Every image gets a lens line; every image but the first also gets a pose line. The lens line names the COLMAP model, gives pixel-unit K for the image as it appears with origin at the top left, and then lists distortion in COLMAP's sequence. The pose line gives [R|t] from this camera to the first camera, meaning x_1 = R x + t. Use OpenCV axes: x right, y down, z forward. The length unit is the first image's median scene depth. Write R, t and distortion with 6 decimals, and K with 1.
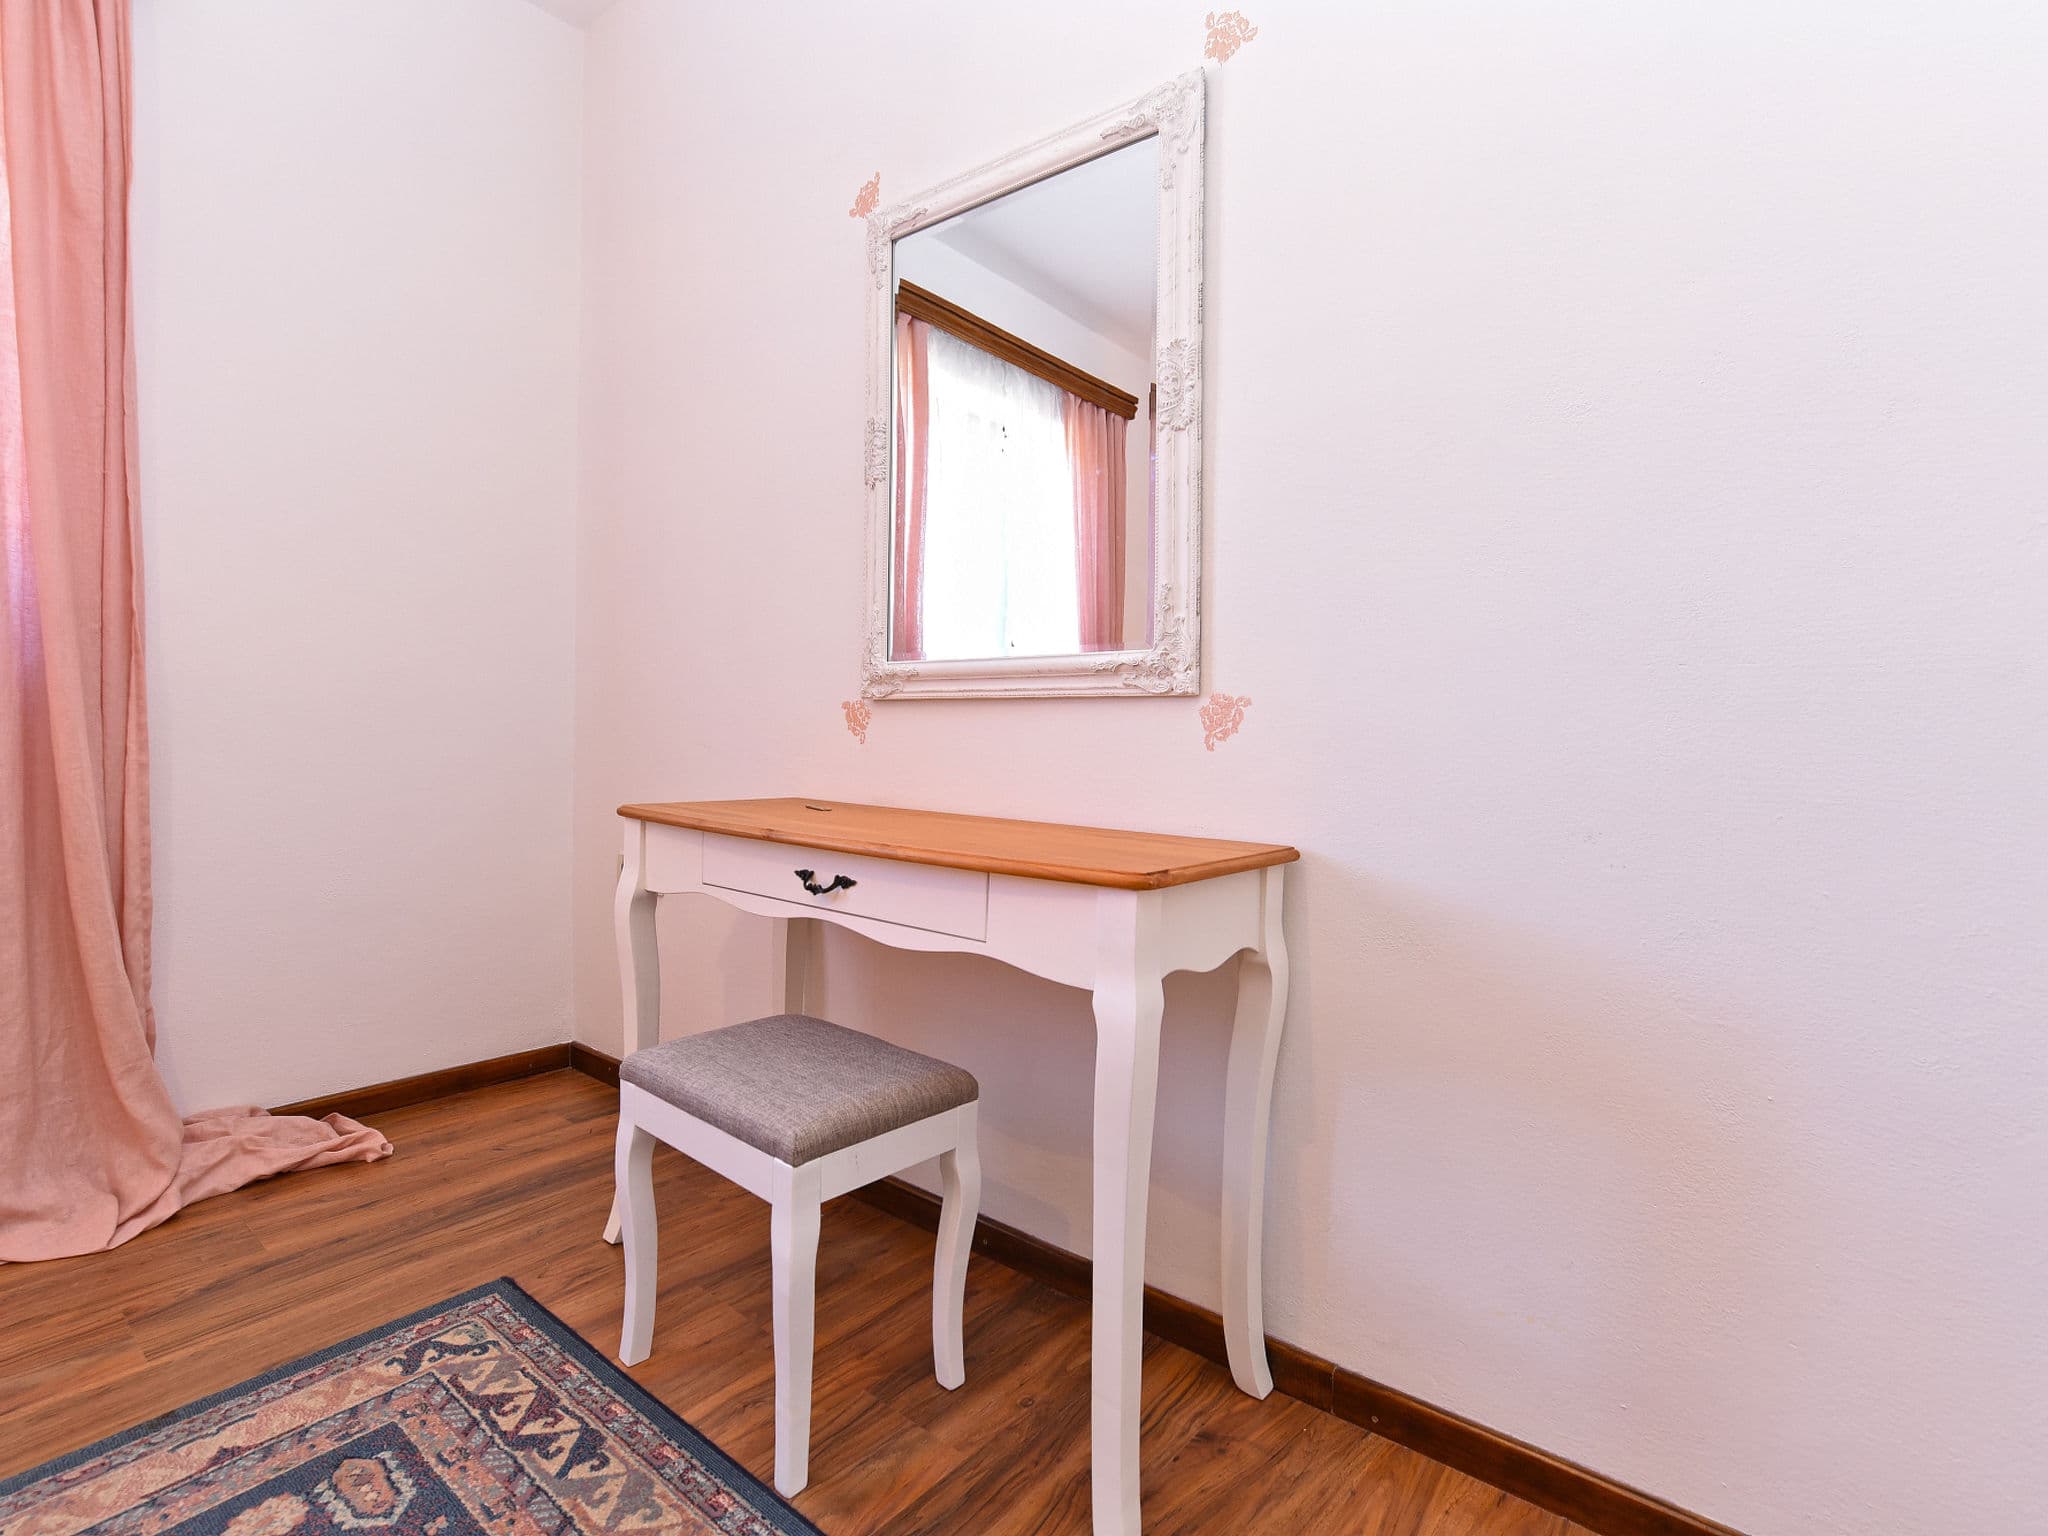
lens RADIAL K [[1010.6, 0, 1032.5], [0, 1010.6, 762.3], [0, 0, 1]] dist [-0.041442, 0.027706]
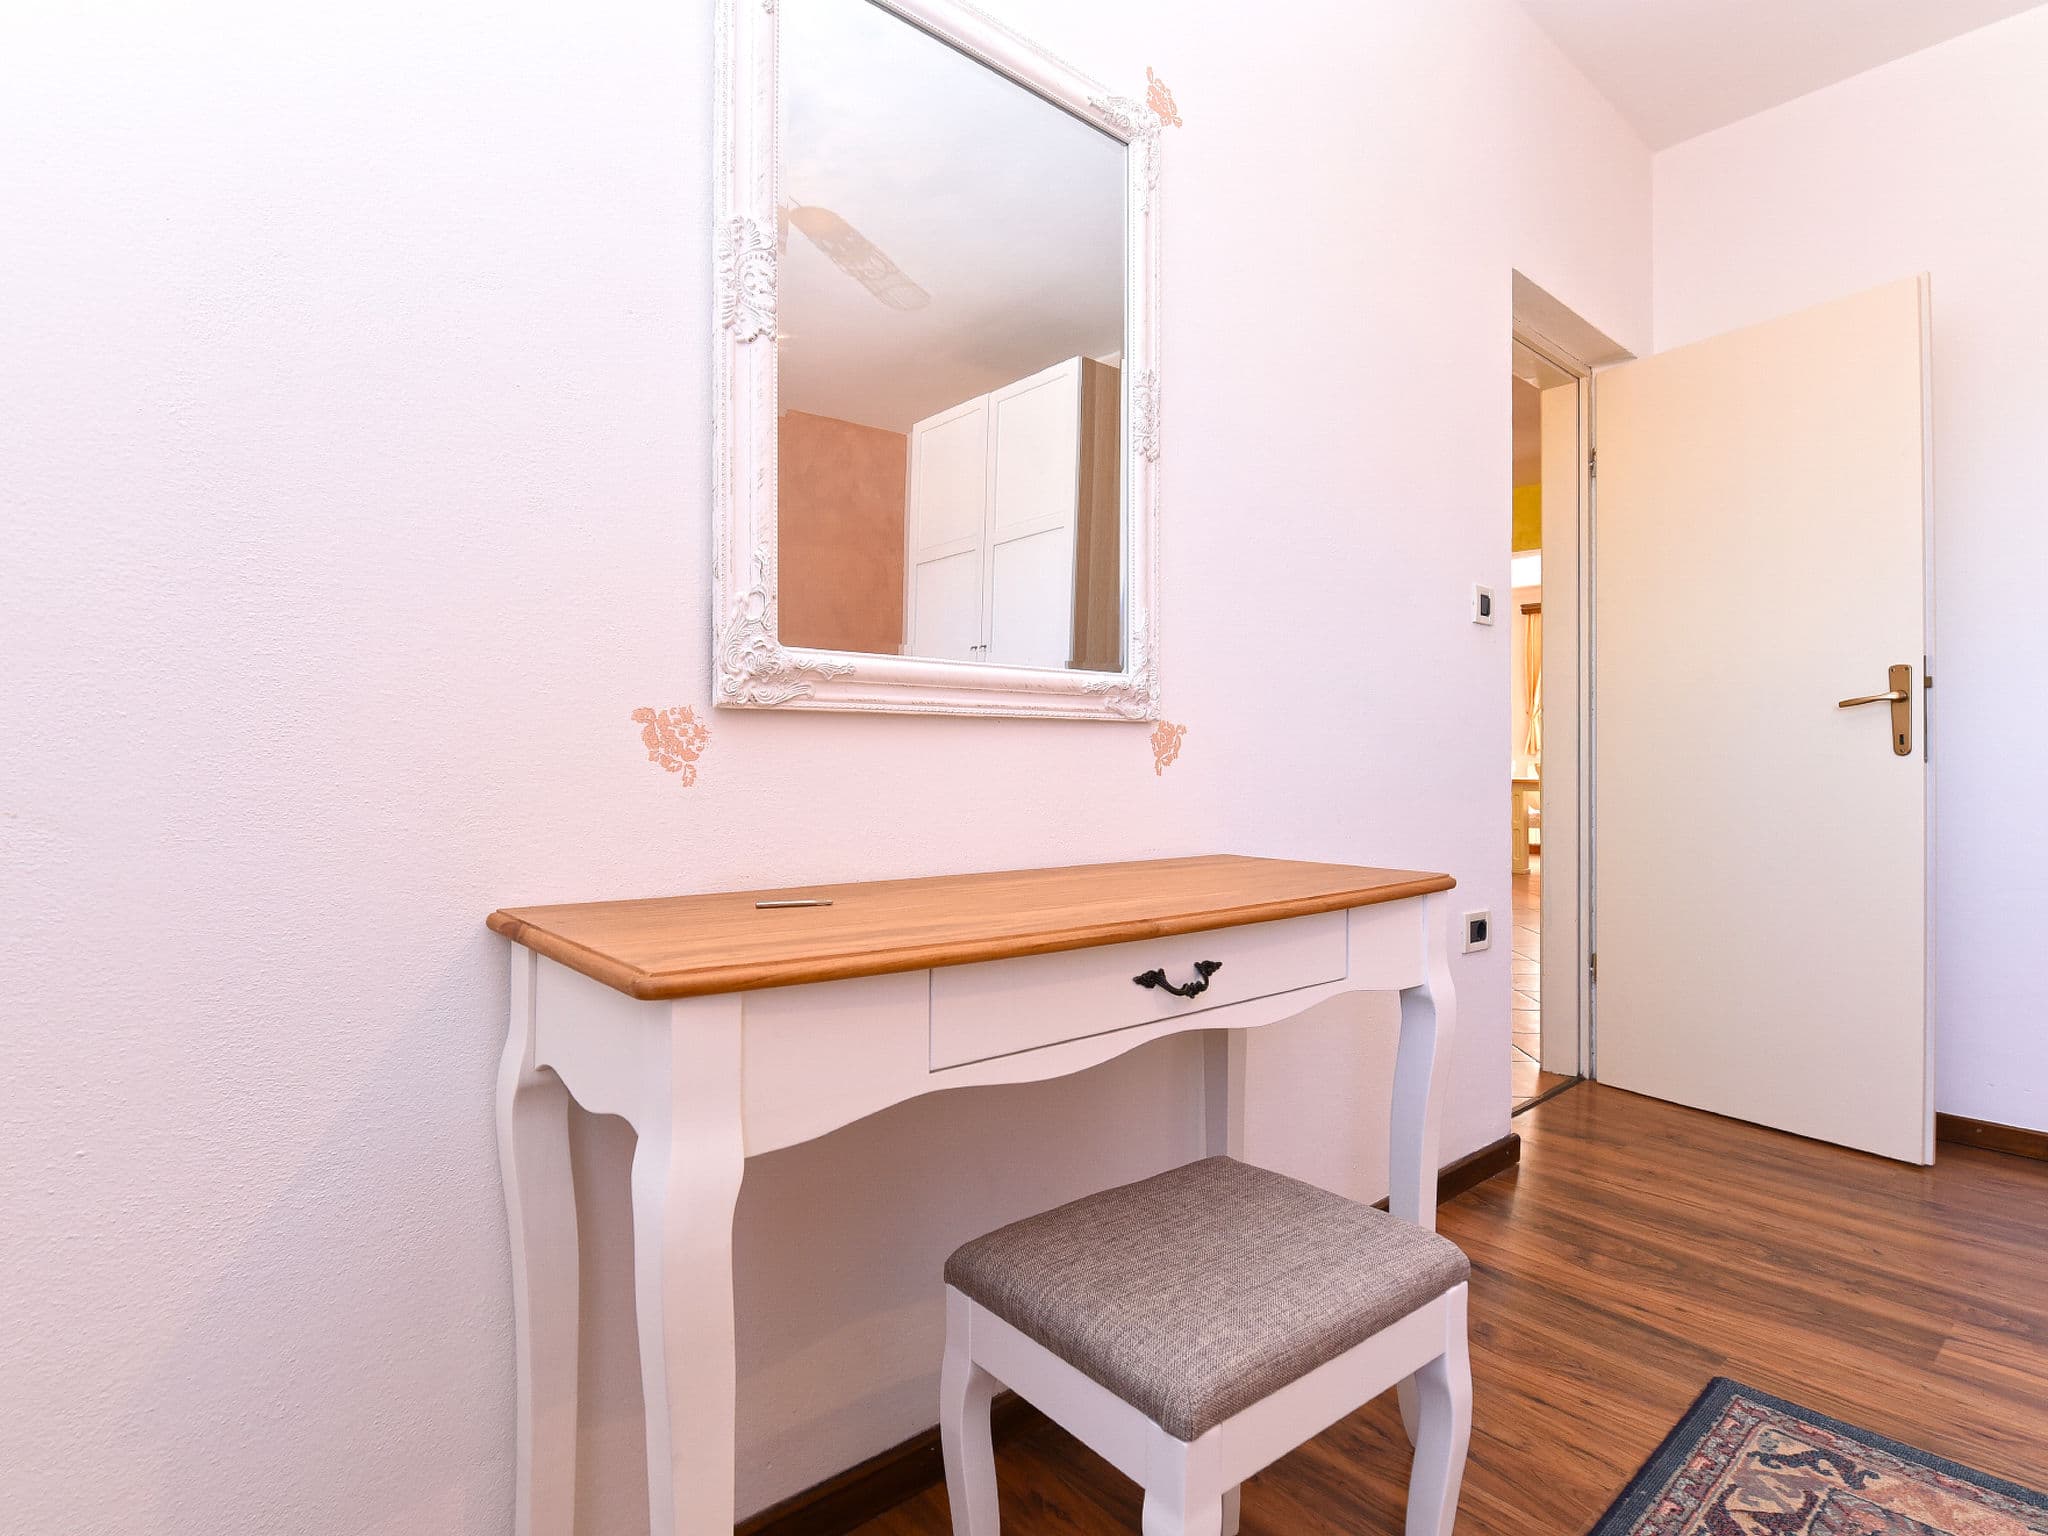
lens RADIAL K [[1041.3, 0, 1065.1], [0, 1041.3, 758.2], [0, 0, 1]] dist [-0.041023, 0.028856]
pose [[0.174301, -0.017222, 0.984542, -0.873454], [0.027731, 0.999536, 0.012575, -0.044463], [-0.984302, 0.025110, 0.174697, 0.883865]]
